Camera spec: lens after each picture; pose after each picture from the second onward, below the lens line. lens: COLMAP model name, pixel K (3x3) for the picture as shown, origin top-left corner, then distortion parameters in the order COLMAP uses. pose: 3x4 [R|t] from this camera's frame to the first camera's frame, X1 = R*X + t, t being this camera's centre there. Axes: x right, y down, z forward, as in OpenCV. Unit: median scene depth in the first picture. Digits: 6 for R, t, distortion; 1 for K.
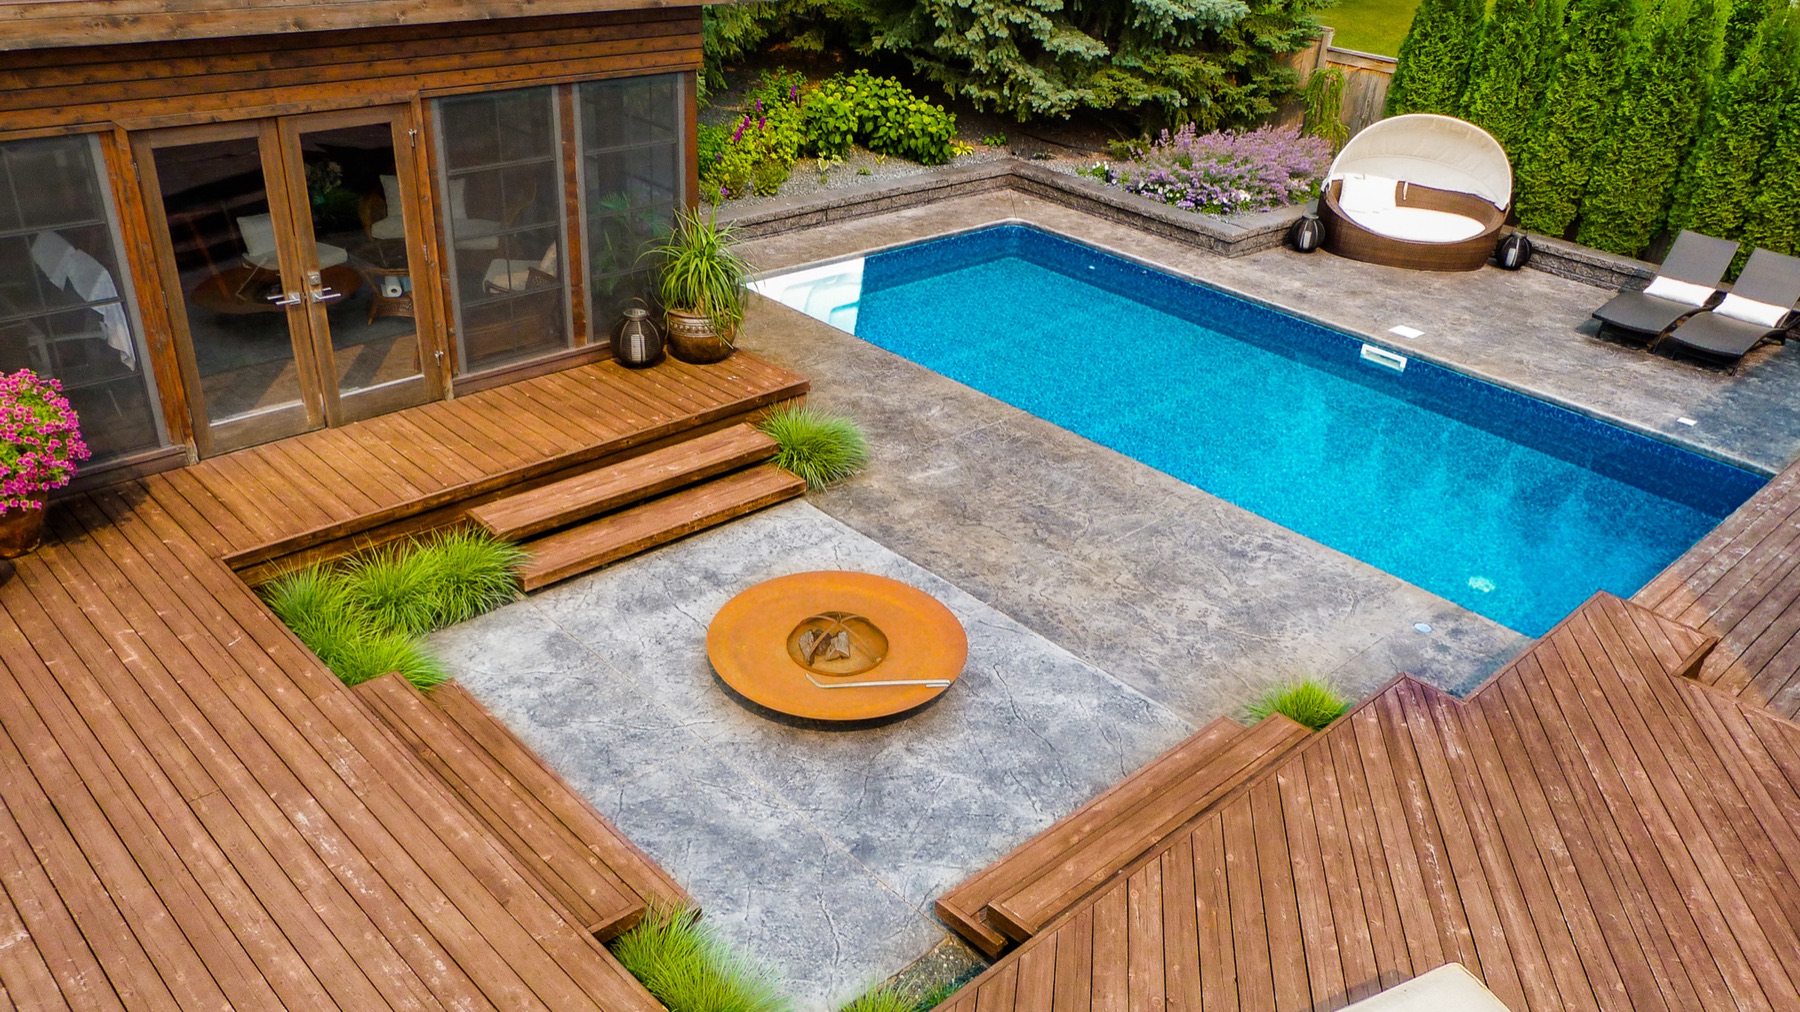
lens RADIAL K [[1372.3, 0, 905.8], [0, 1372.3, 563.8], [0, 0, 1]] dist [-0.041067, 0.041557]
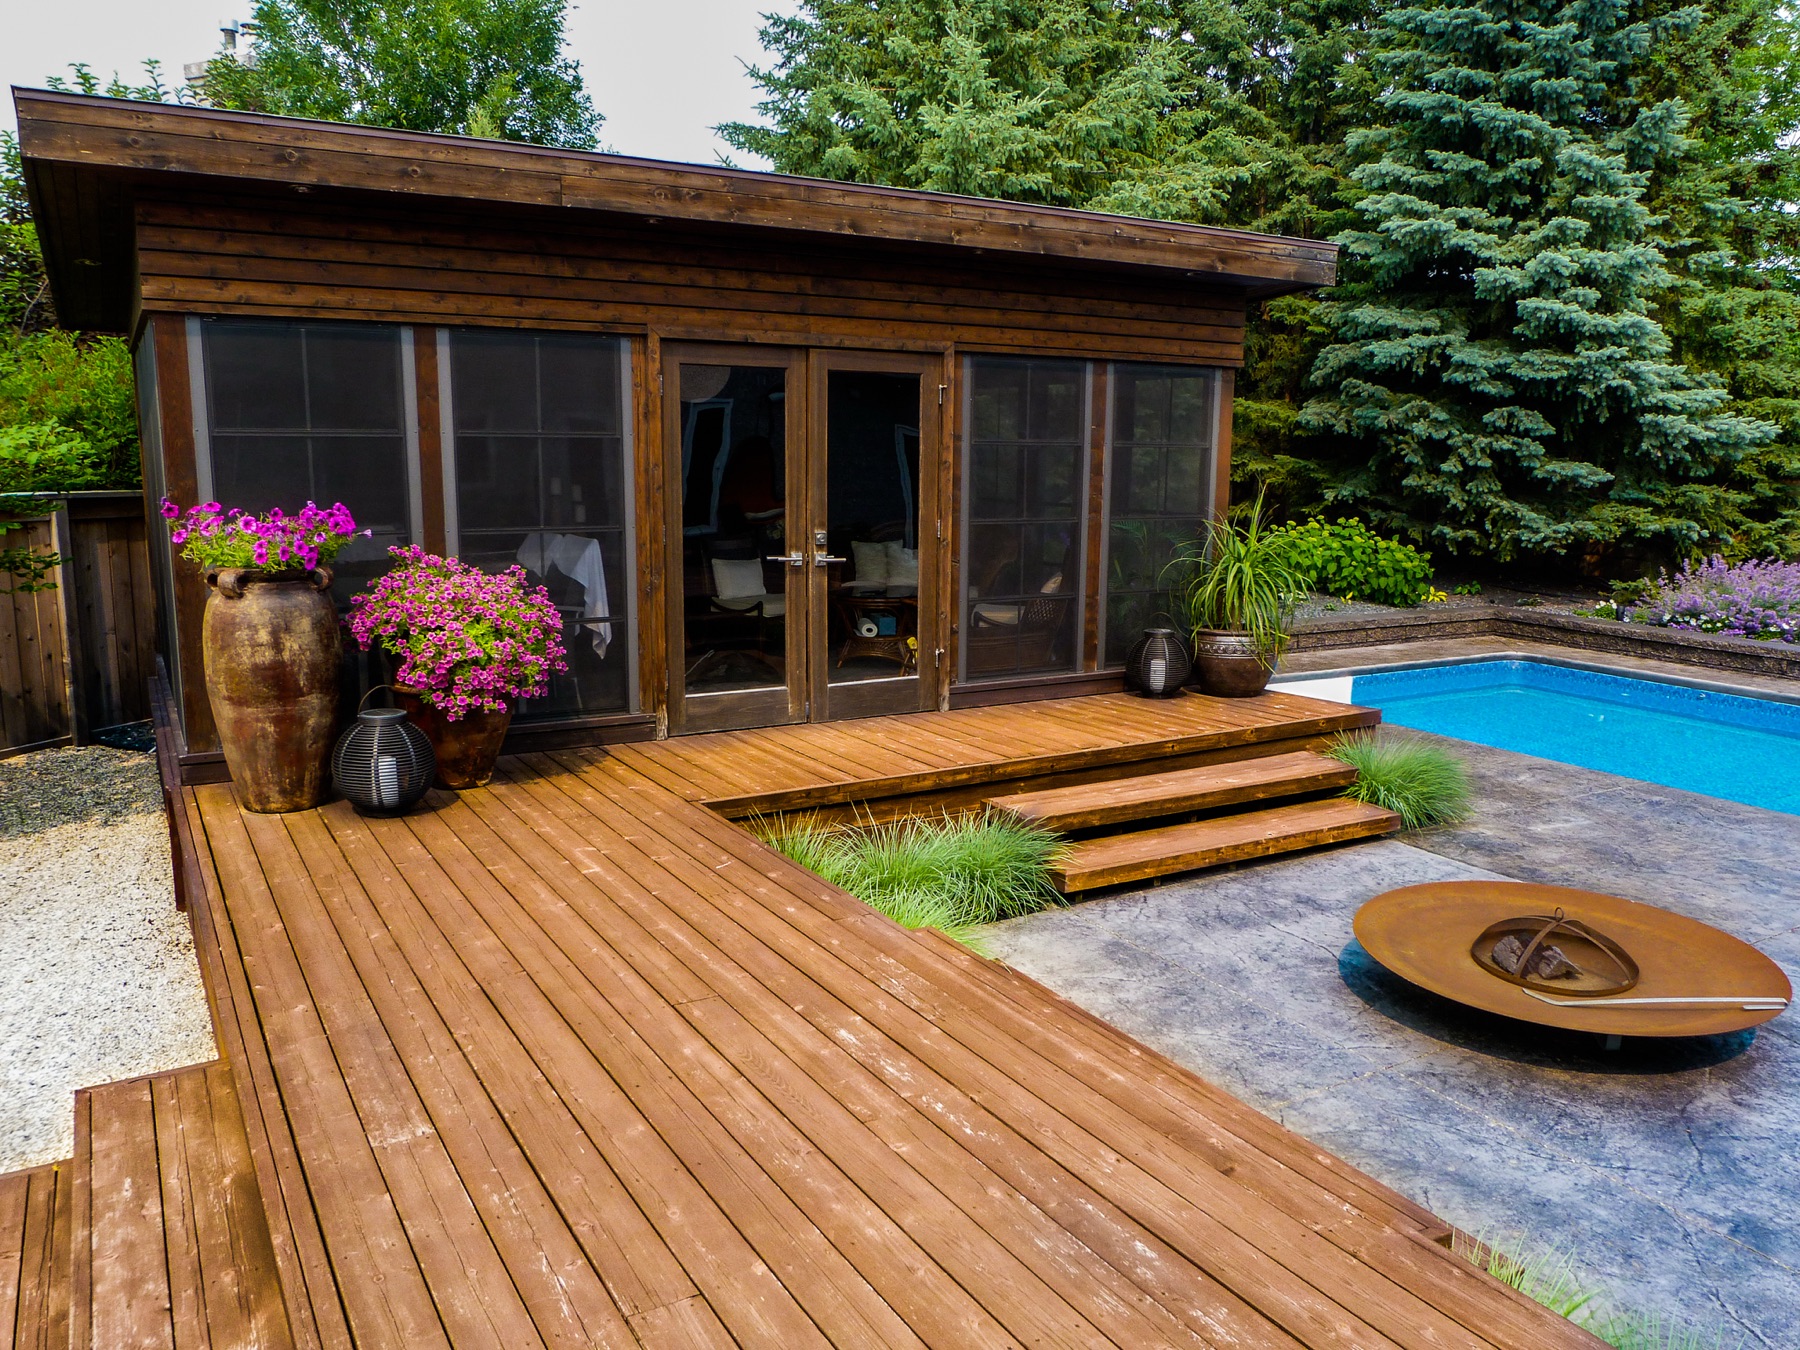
lens RADIAL K [[1361.7, 0, 900.0], [0, 1361.7, 675.0], [0, 0, 1]] dist [-0.033935, 0.031548]
pose [[0.971459, -0.007891, -0.237076, -0.184150], [-0.076079, 0.936283, -0.342909, 0.163388], [0.224676, 0.351159, 0.908960, 0.263882]]
